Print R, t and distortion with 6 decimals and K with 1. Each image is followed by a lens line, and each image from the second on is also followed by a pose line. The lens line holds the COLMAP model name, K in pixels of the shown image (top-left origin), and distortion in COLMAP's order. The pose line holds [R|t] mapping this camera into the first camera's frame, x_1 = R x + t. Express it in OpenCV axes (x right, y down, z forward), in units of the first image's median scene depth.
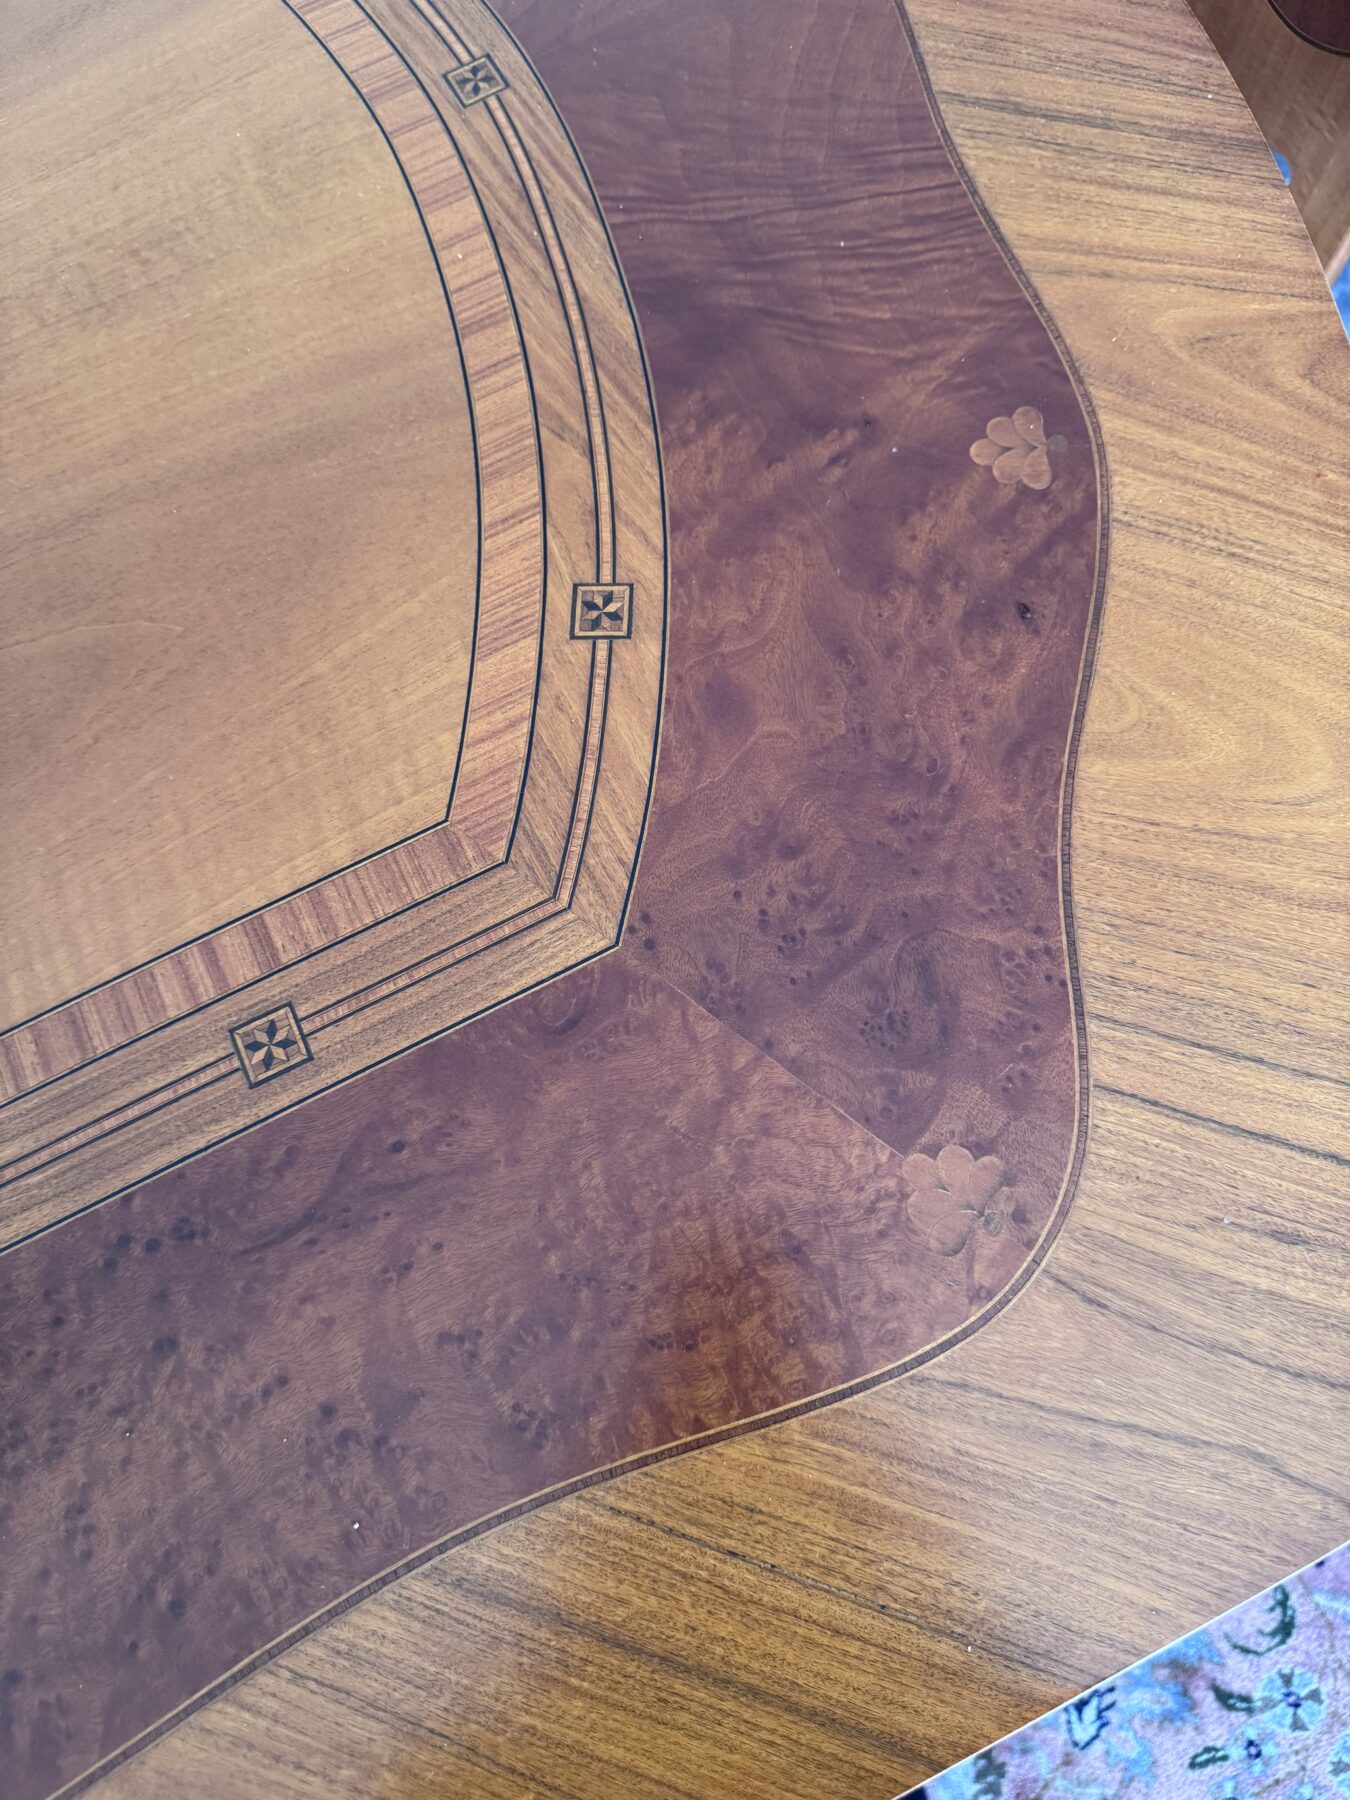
lens RADIAL K [[1295.5, 0, 680.0], [0, 1295.5, 934.3], [0, 0, 1]] dist [0.028753, -0.048660]
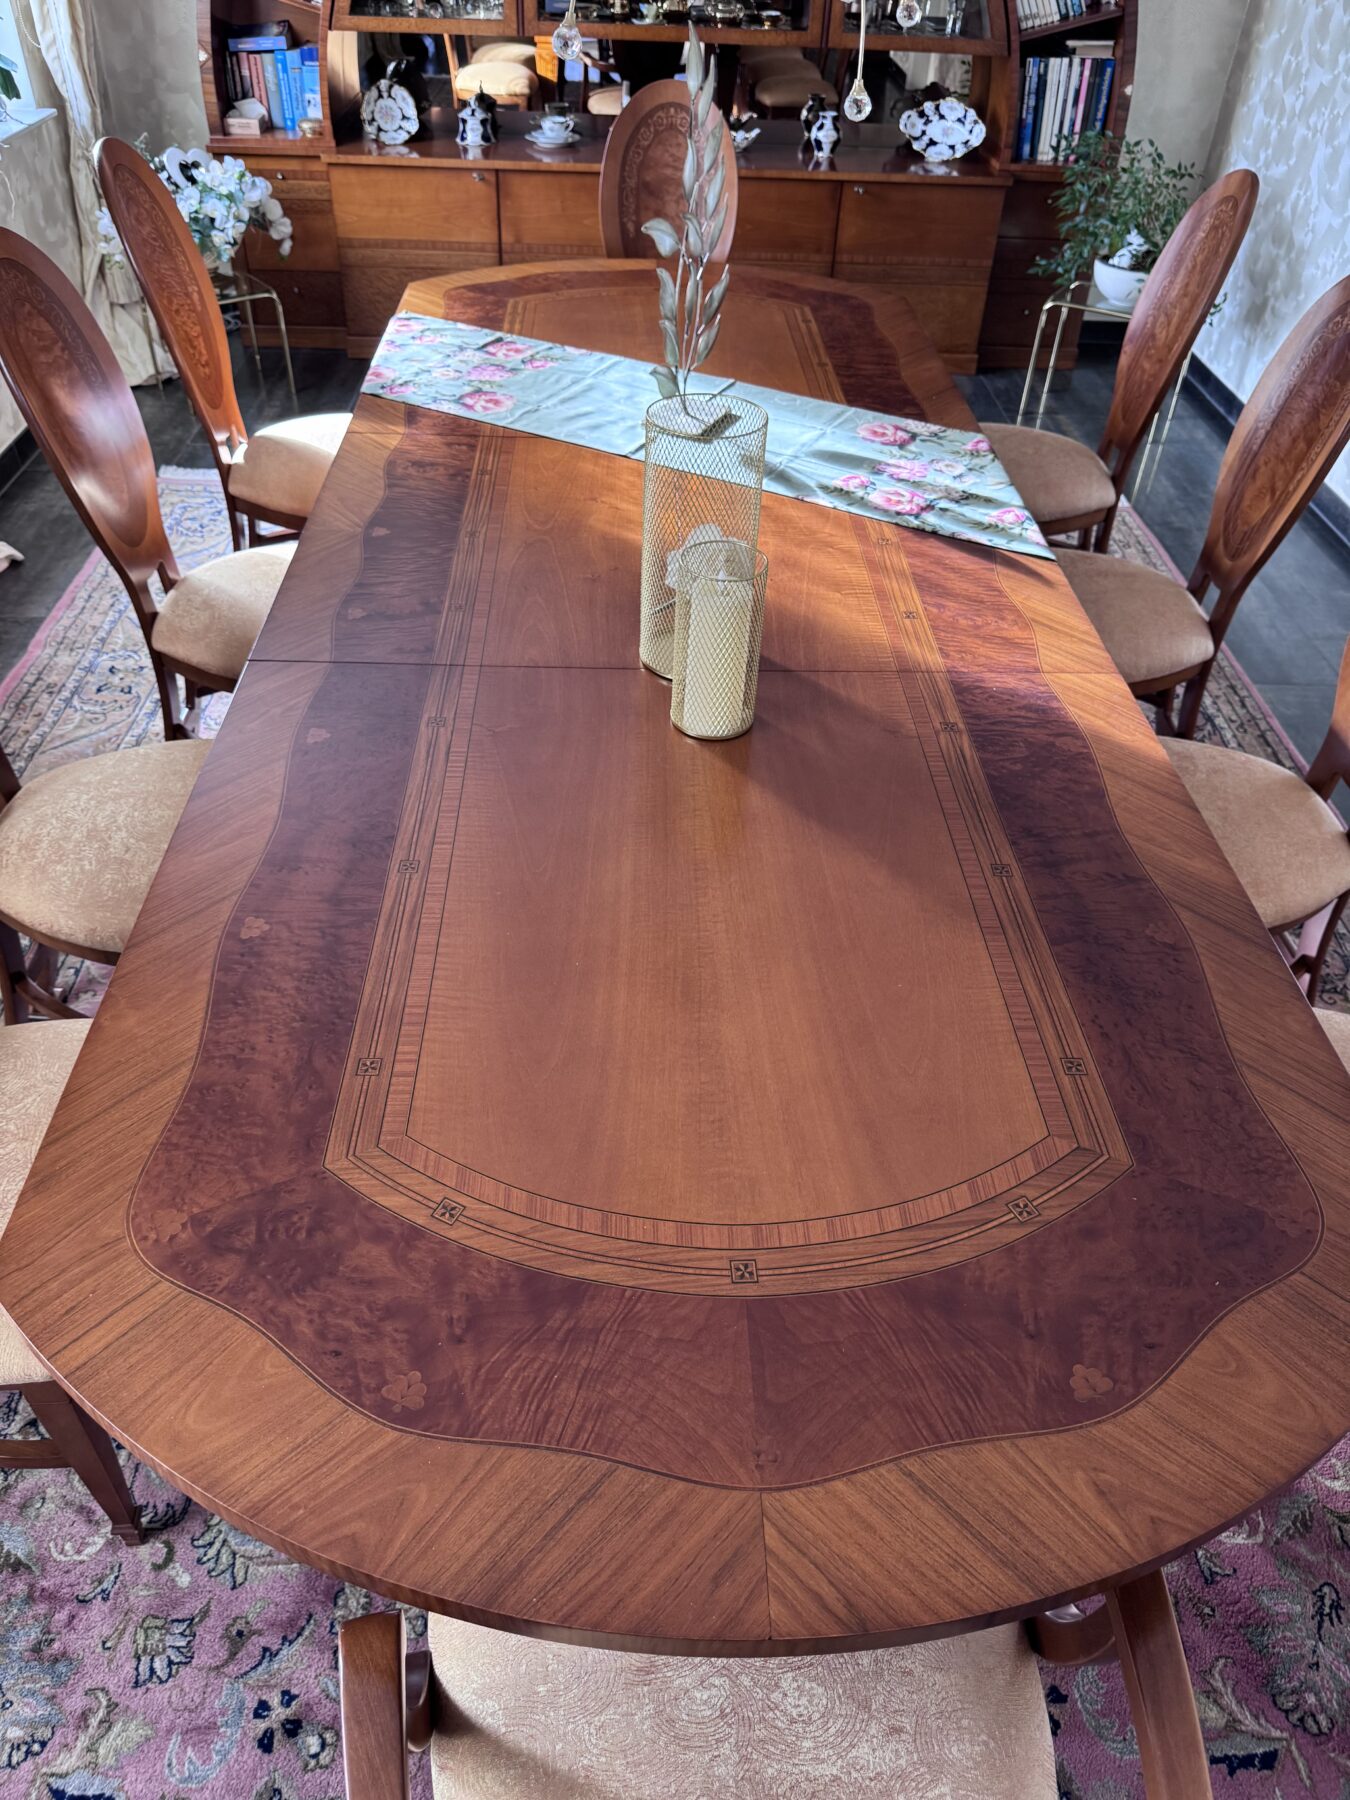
lens RADIAL K [[1277.5, 0, 675.0], [0, 1277.5, 900.0], [0, 0, 1]] dist [0.026443, -0.040480]
pose [[-0.421491, 0.640851, -0.641603, 0.873826], [-0.870065, -0.086363, 0.485313, -1.642874], [0.255603, 0.762792, 0.593983, -0.700077]]
